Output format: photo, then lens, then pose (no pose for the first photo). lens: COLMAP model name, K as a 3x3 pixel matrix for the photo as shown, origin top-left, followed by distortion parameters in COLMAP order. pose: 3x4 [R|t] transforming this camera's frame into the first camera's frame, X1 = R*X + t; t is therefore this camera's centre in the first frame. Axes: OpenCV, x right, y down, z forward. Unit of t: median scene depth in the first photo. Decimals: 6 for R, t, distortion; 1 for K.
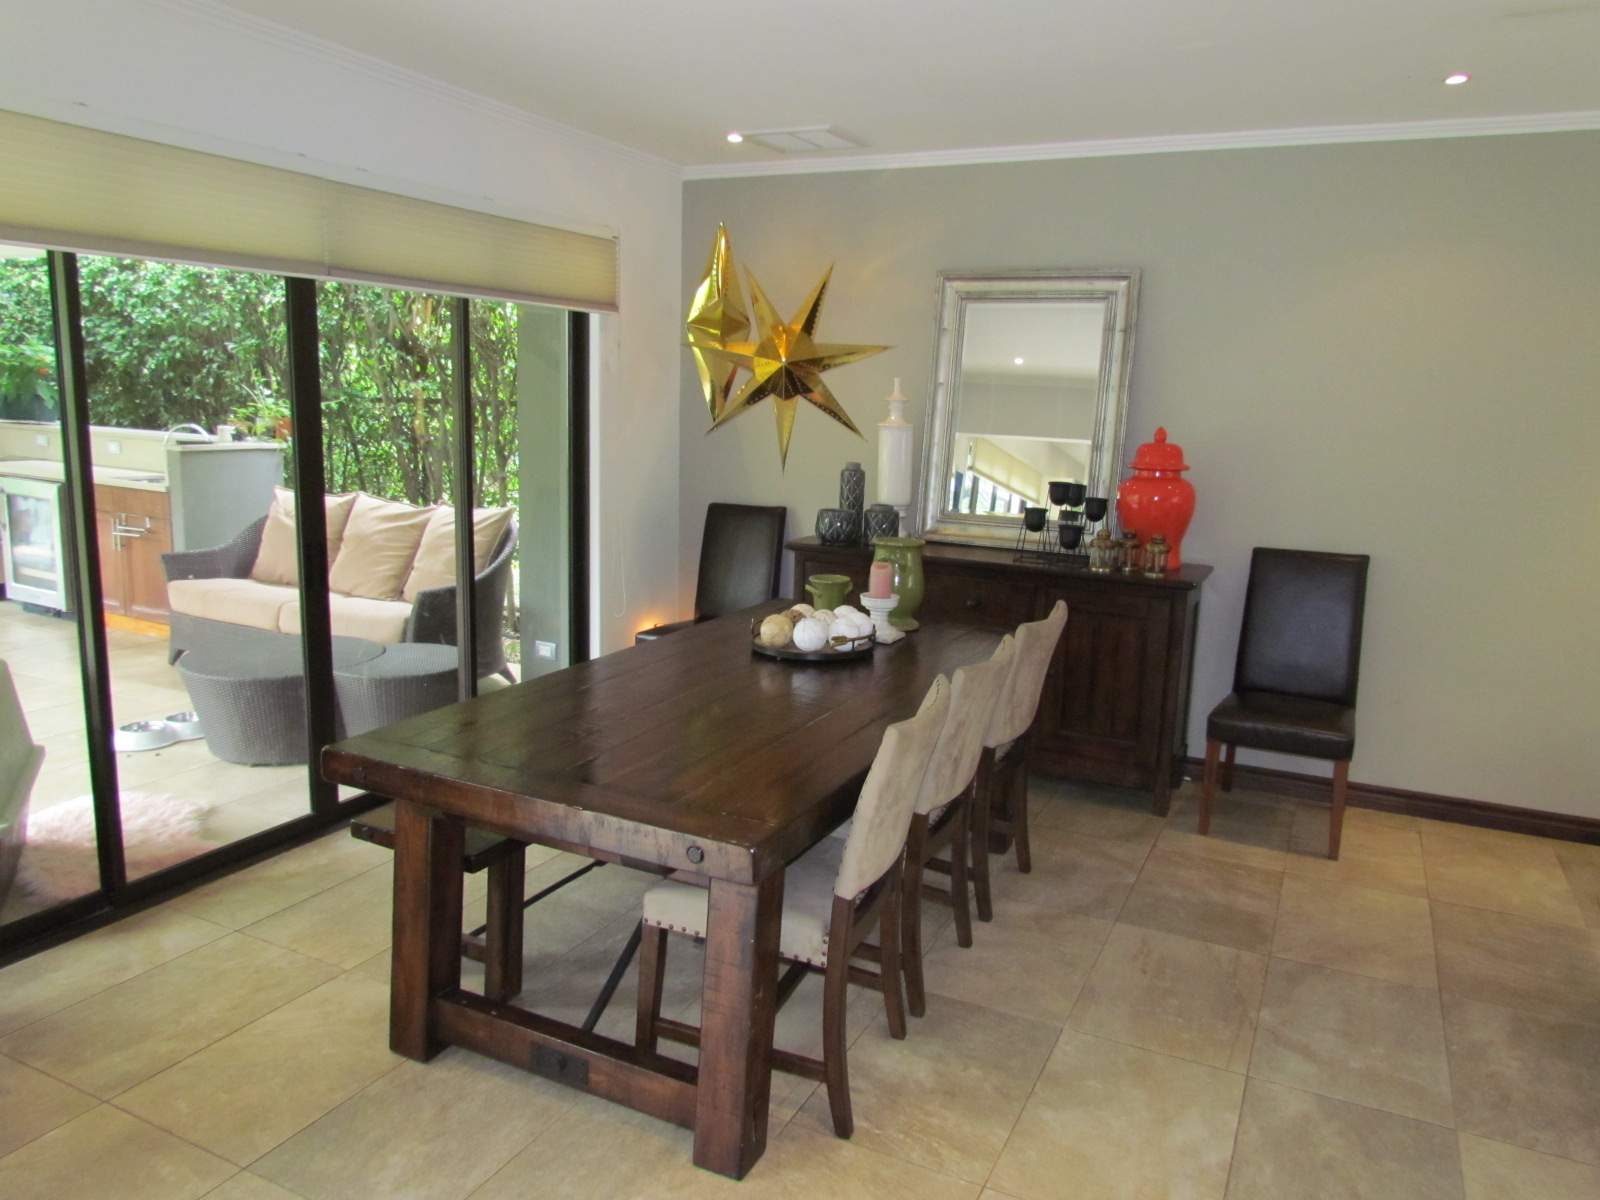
lens RADIAL K [[1136.1, 0, 799.2], [0, 1136.1, 598.1], [0, 0, 1]] dist [-0.014195, 0.000047]
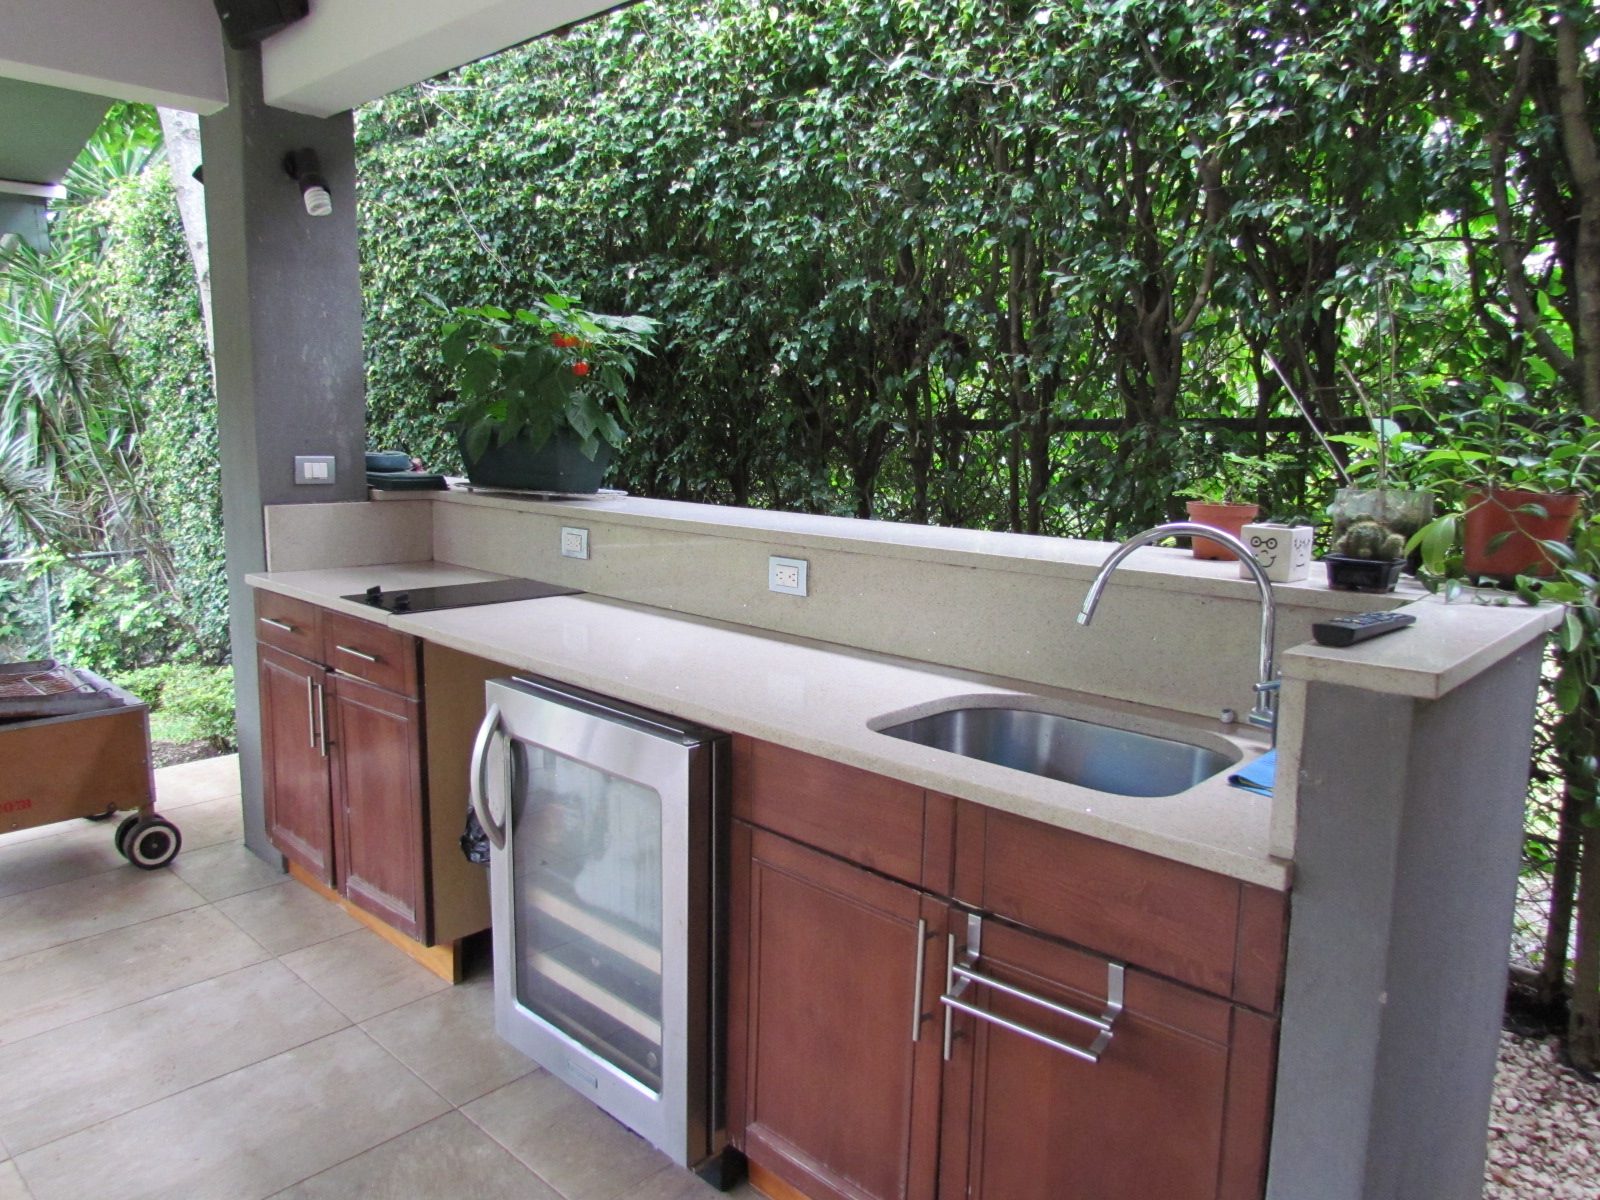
lens RADIAL K [[1136.1, 0, 800.1], [0, 1136.1, 598.7], [0, 0, 1]] dist [-0.014195, 0.000047]
pose [[0.955618, 0.021316, -0.293836, -0.438877], [-0.028287, 0.999410, -0.019494, -0.104946], [0.293247, 0.026940, 0.955657, 0.590573]]
